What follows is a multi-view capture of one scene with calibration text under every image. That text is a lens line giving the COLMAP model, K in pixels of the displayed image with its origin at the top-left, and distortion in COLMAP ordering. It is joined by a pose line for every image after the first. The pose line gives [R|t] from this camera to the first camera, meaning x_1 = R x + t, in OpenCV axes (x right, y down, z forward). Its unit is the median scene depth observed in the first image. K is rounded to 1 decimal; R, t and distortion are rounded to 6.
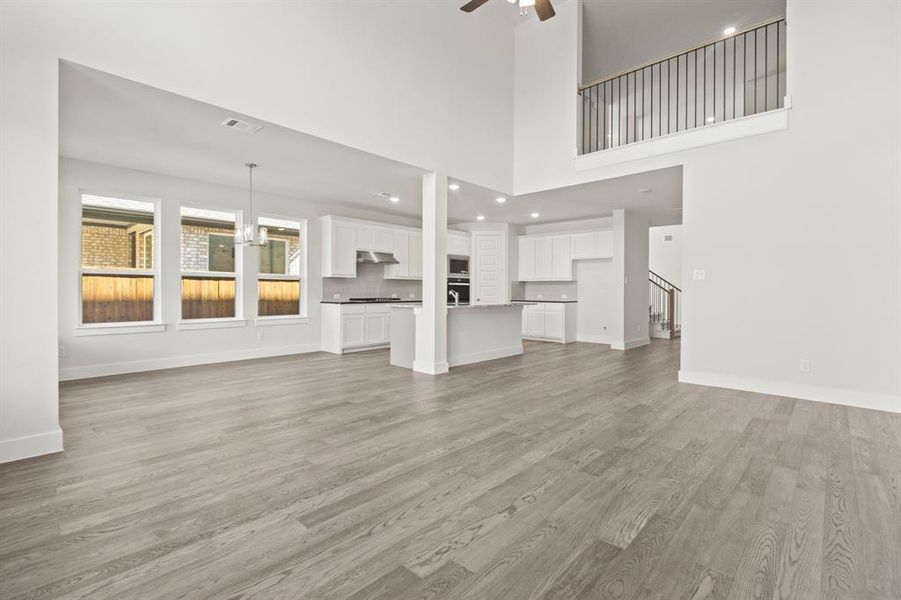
lens RADIAL K [[428.4, 0, 437.5], [0, 428.4, 291.6], [0, 0, 1]] dist [-0.000616, 0.000126]
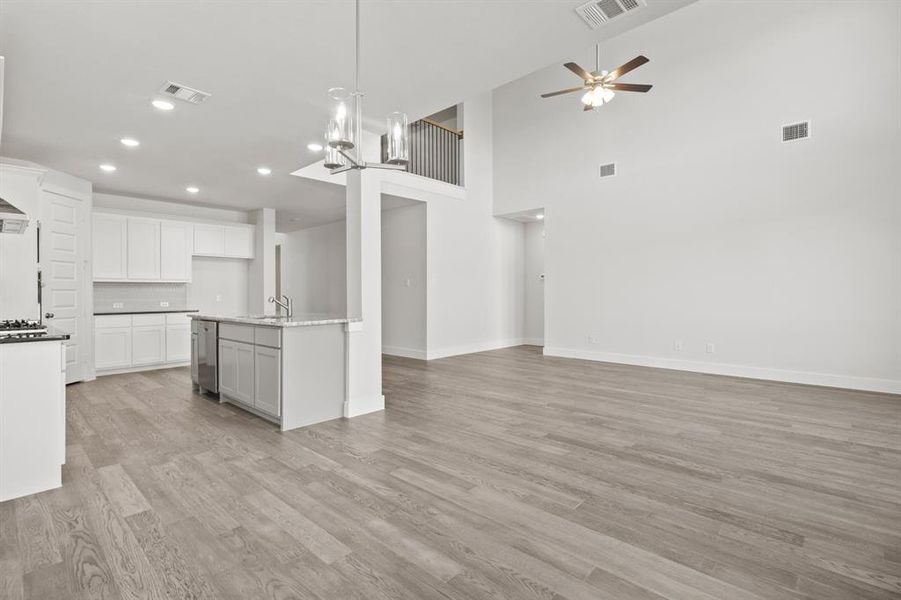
lens RADIAL K [[423.6, 0, 447.0], [0, 423.6, 288.3], [0, 0, 1]] dist [-0.004427, 0.000427]
pose [[-0.011182, -0.001900, 0.999936, -1.110737], [0.012420, 0.999921, 0.002039, -0.026628], [-0.999860, 0.012442, -0.011158, 1.323647]]
